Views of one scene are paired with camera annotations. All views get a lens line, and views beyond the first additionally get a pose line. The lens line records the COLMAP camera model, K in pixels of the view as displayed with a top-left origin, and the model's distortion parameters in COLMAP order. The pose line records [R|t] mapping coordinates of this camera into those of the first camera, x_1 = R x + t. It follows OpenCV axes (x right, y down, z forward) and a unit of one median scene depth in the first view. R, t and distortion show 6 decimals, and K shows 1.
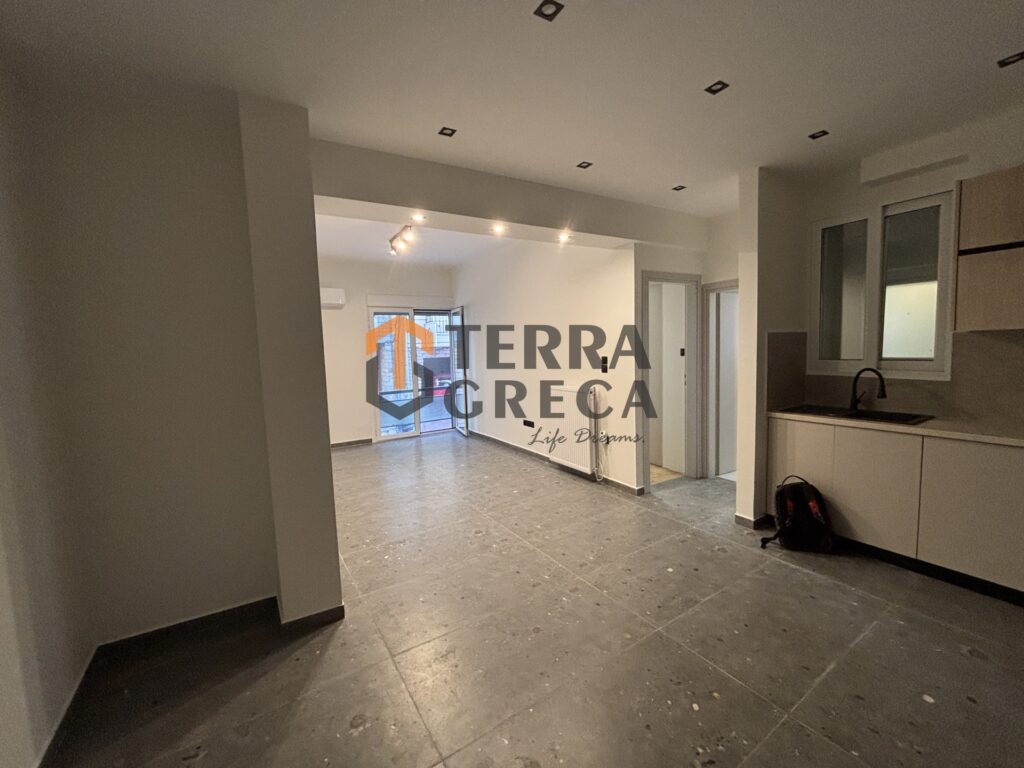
lens RADIAL K [[415.4, 0, 509.6], [0, 415.4, 379.2], [0, 0, 1]] dist [-0.000121, 0.000114]
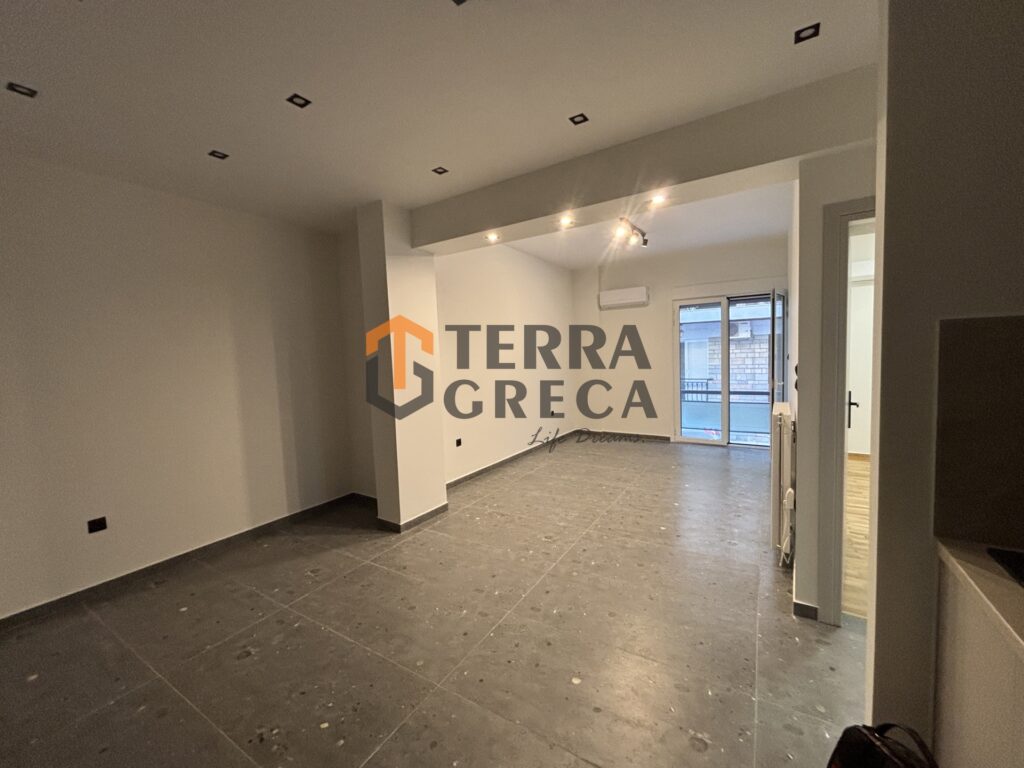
lens RADIAL K [[415.4, 0, 509.6], [0, 415.4, 379.2], [0, 0, 1]] dist [-0.000121, 0.000114]
pose [[0.434752, 0.076608, -0.897286, 0.828777], [-0.052798, 0.996830, 0.059525, -0.068191], [0.899001, 0.021496, 0.437418, 0.532742]]
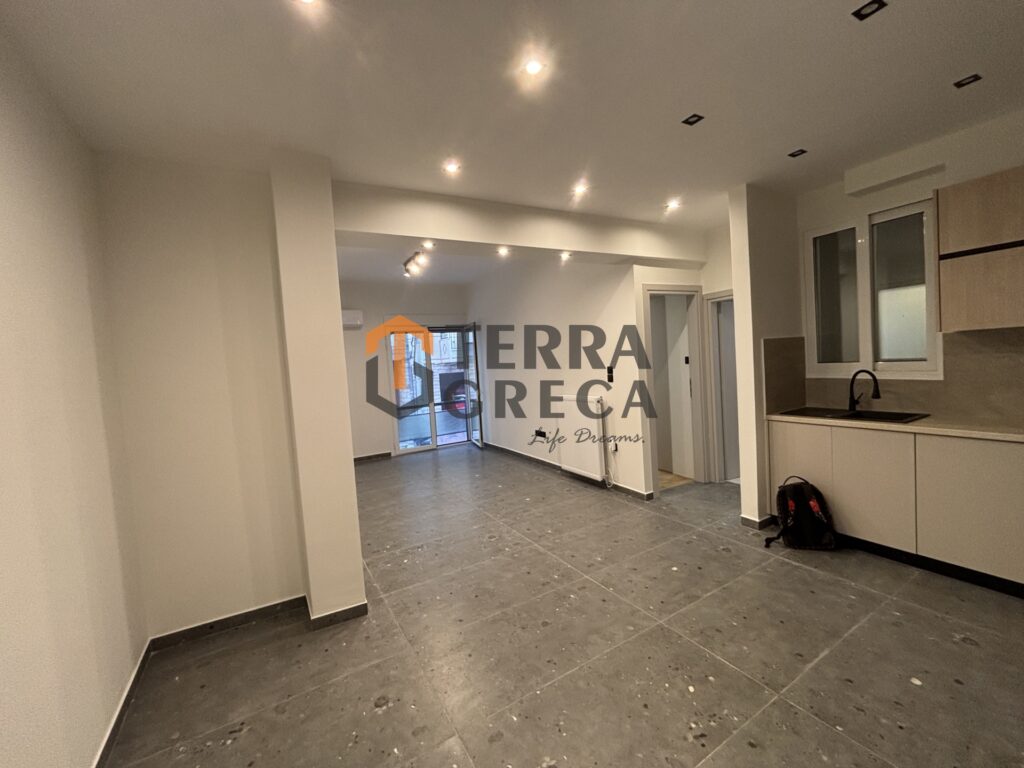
lens RADIAL K [[415.4, 0, 509.6], [0, 415.4, 379.2], [0, 0, 1]] dist [-0.000121, 0.000114]
pose [[0.998804, -0.029219, -0.039195, 0.024513], [0.027917, 0.999053, -0.033379, 0.006100], [0.040133, 0.032245, 0.998674, -0.066597]]
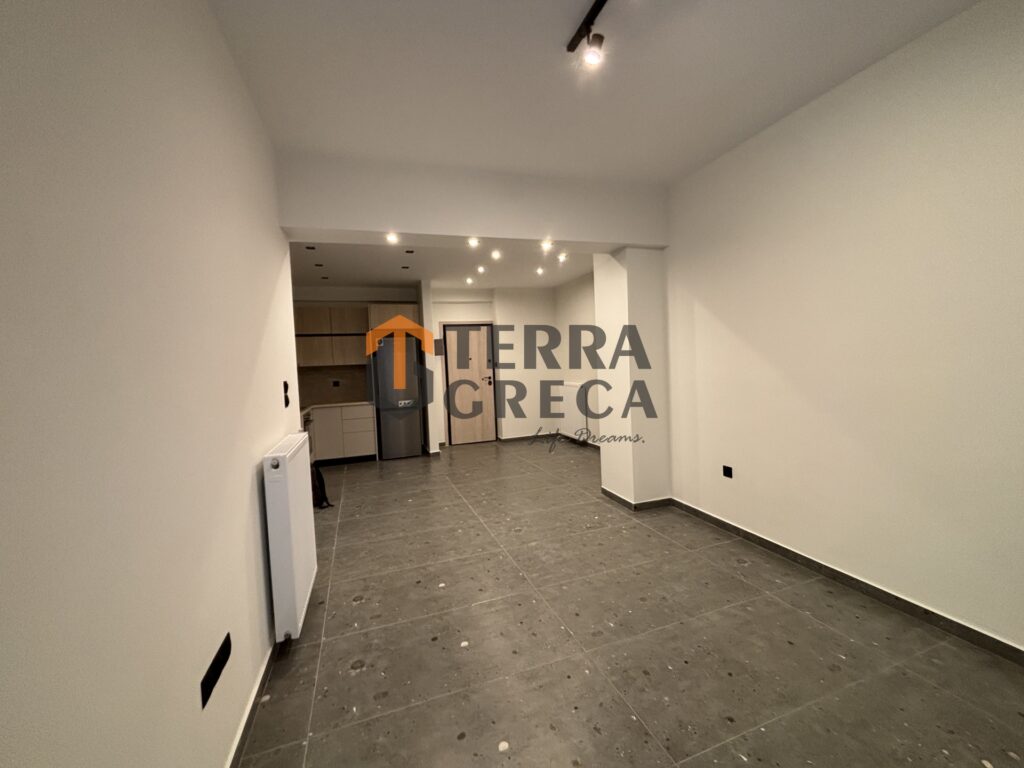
lens RADIAL K [[415.4, 0, 509.6], [0, 415.4, 379.2], [0, 0, 1]] dist [-0.000121, 0.000114]
pose [[-0.971498, 0.064932, 0.227980, -0.353554], [0.092091, 0.989592, 0.110579, -0.137754], [-0.218427, 0.128422, -0.967366, 2.191603]]
